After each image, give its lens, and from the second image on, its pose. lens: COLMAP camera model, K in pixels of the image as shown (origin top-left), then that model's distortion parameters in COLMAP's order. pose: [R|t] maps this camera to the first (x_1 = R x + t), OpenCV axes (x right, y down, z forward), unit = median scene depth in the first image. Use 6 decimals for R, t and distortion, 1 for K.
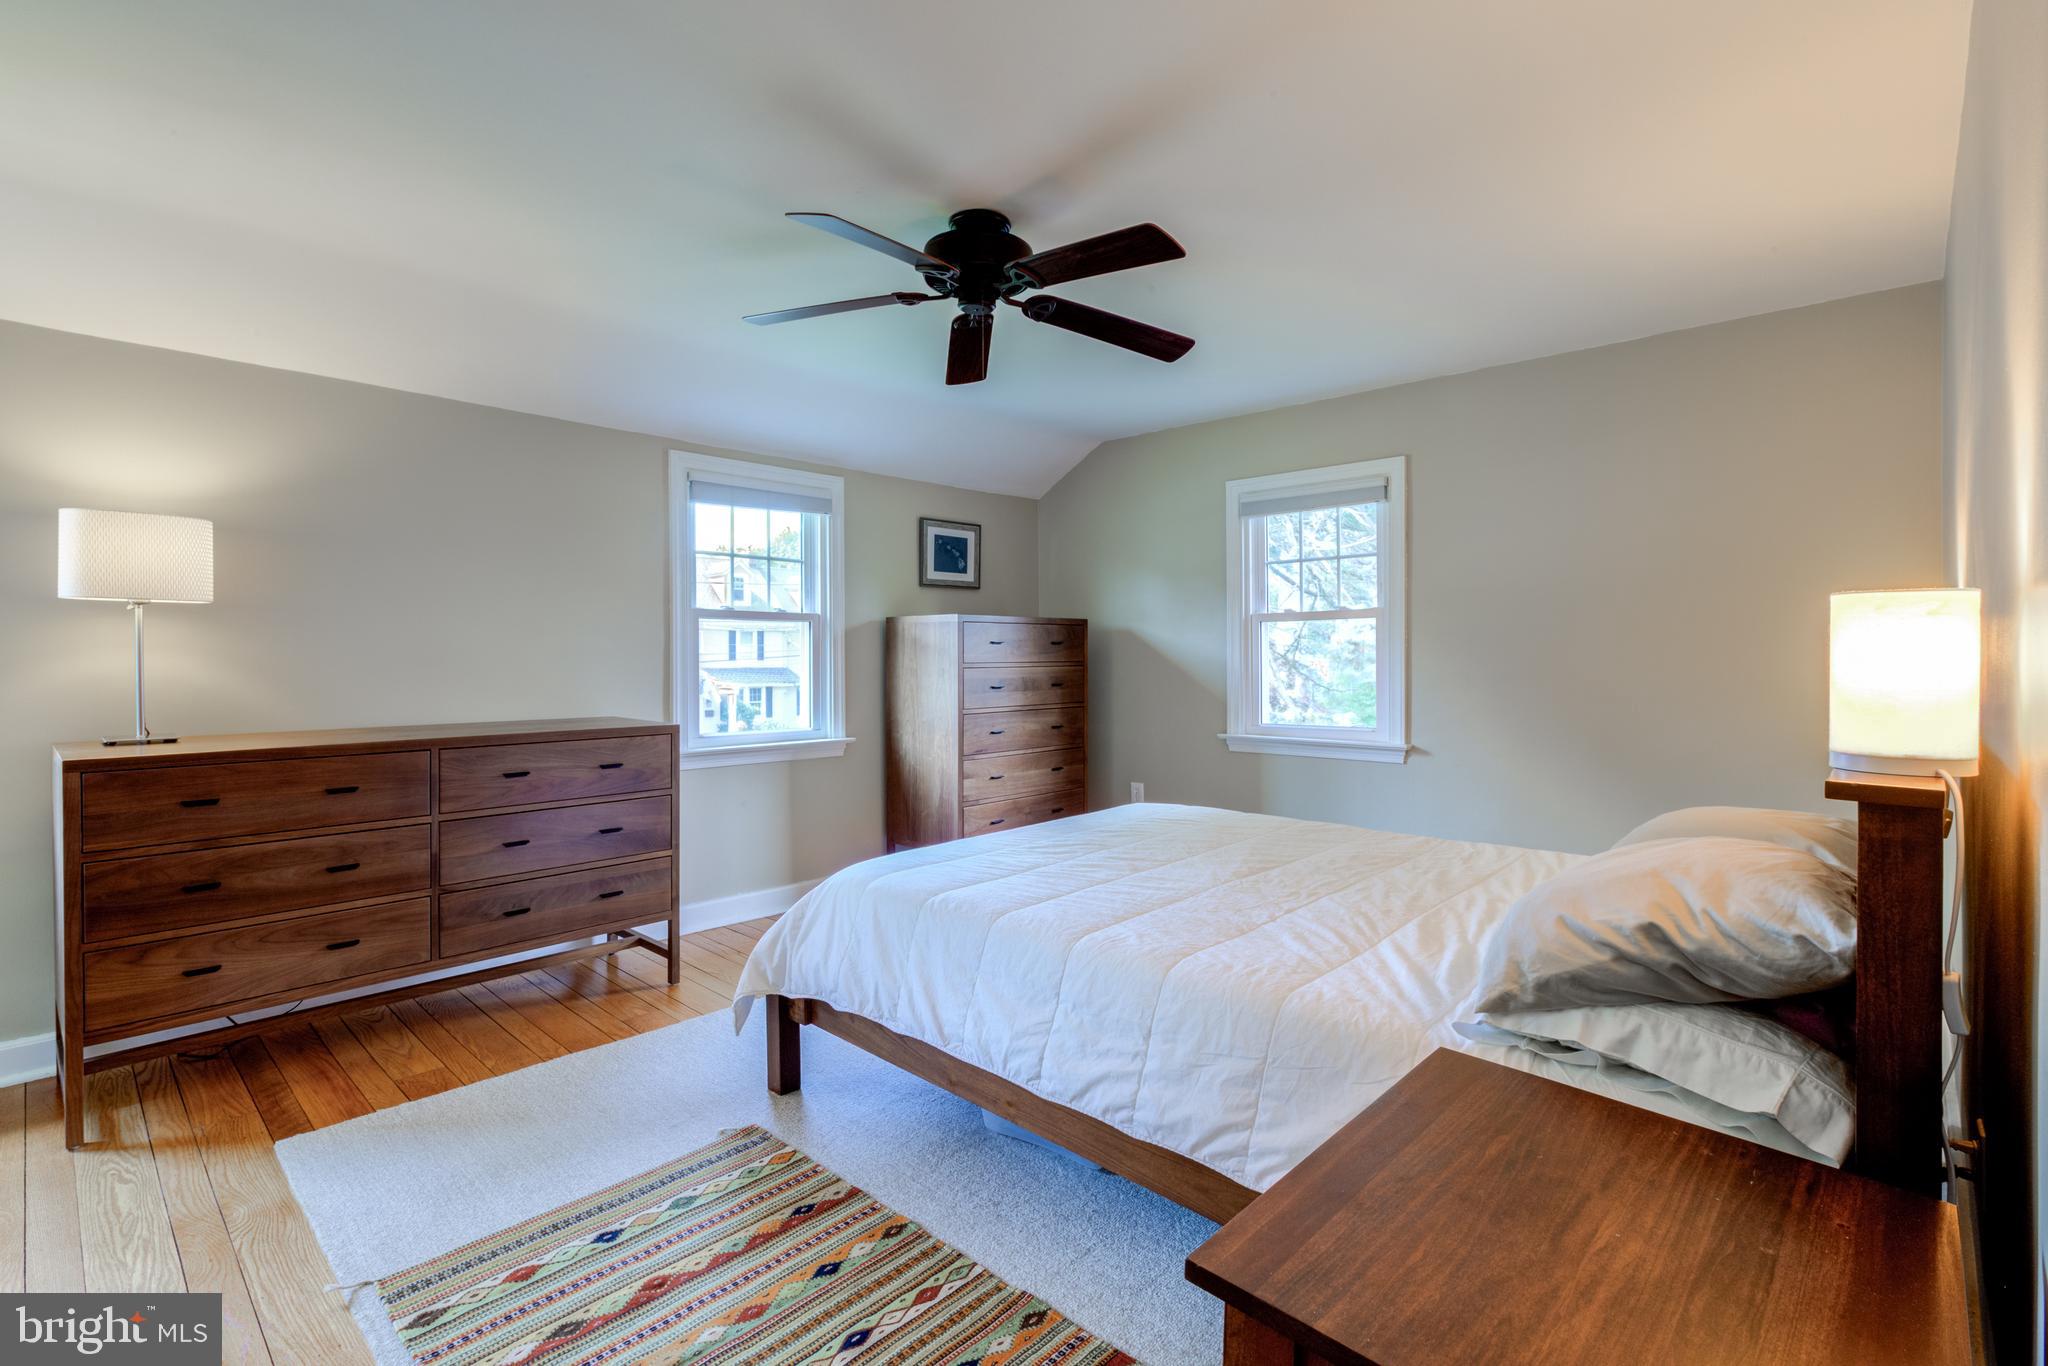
lens RADIAL K [[935.8, 0, 1027.5], [0, 935.8, 675.9], [0, 0, 1]] dist [-0.004035, 0.007428]
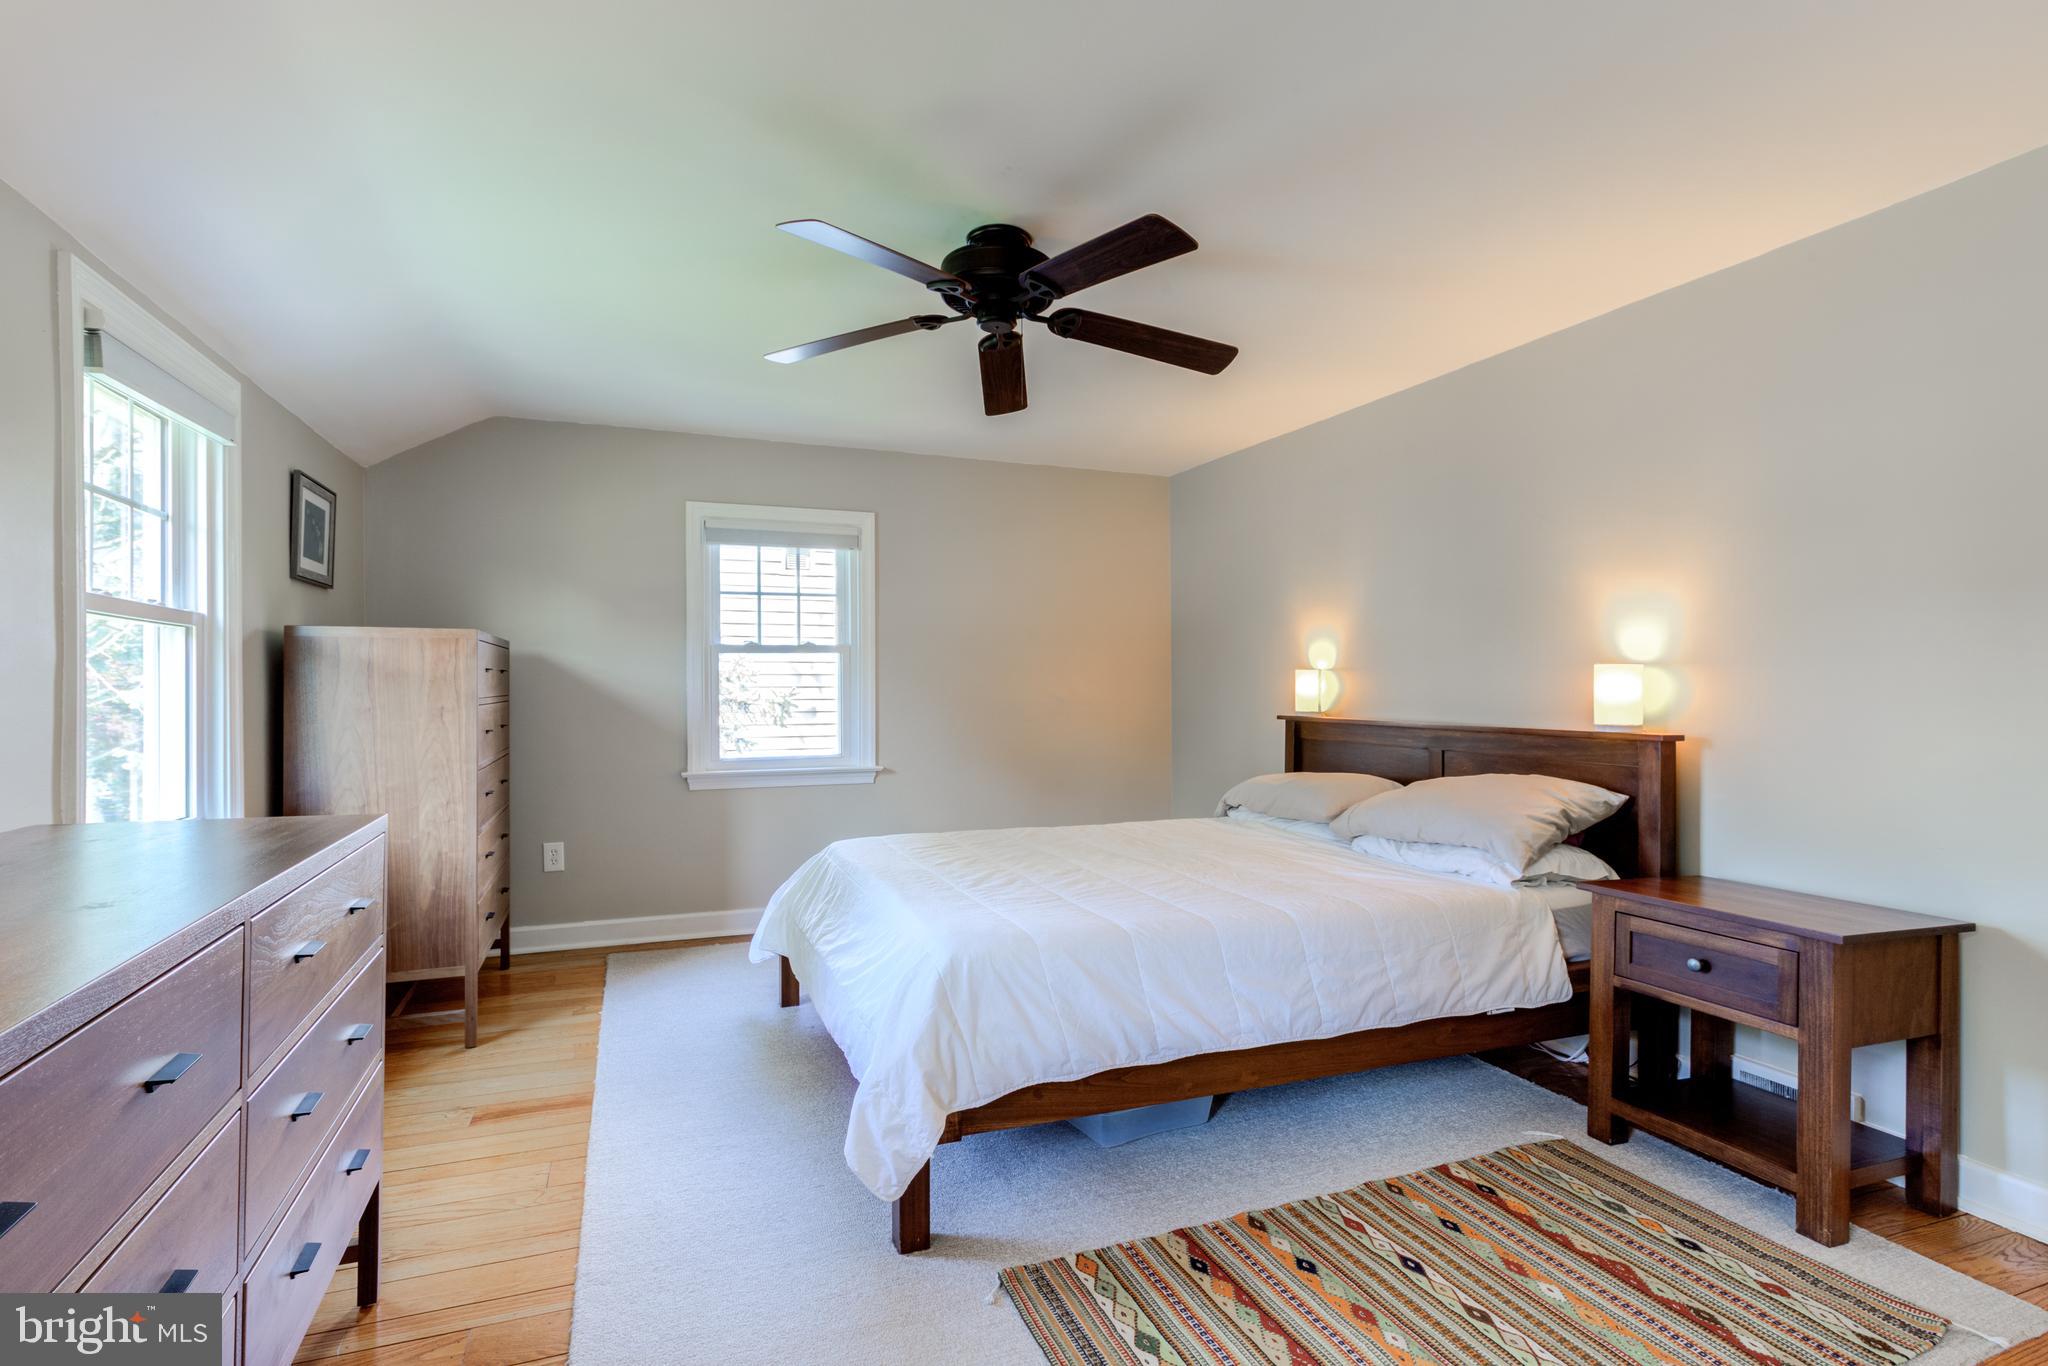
lens RADIAL K [[947.3, 0, 1013.6], [0, 947.3, 689.9], [0, 0, 1]] dist [-0.002191, 0.001200]
pose [[0.443940, -0.002238, 0.896054, -0.923029], [0.019789, 0.999777, -0.007307, -0.013360], [-0.895838, 0.020976, 0.443886, 0.561979]]
